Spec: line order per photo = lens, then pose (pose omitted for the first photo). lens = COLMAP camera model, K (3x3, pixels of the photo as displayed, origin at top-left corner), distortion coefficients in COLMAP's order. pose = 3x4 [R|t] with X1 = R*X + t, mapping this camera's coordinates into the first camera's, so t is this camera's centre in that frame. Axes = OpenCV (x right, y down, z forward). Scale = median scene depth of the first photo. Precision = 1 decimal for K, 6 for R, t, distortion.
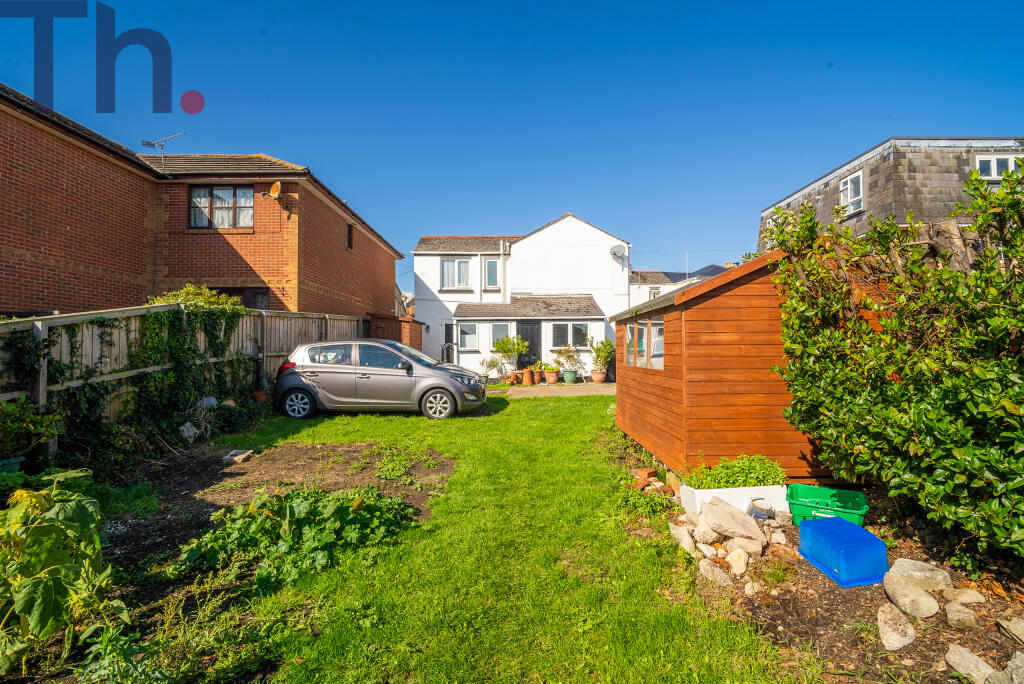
lens RADIAL K [[490.9, 0, 516.3], [0, 490.9, 341.1], [0, 0, 1]] dist [-0.000881, -0.000540]
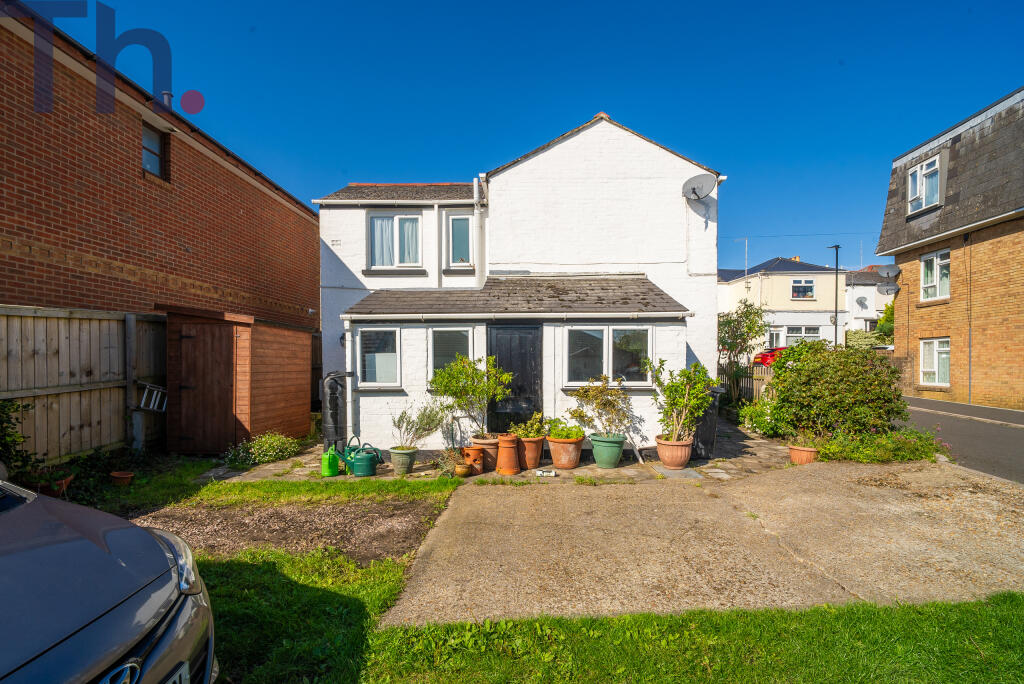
lens RADIAL K [[490.9, 0, 516.3], [0, 490.9, 341.1], [0, 0, 1]] dist [-0.000881, -0.000540]
pose [[0.999193, 0.003203, -0.040027, 0.044880], [-0.004102, 0.999741, -0.022401, -0.014736], [0.039945, 0.022547, 0.998947, 0.552900]]
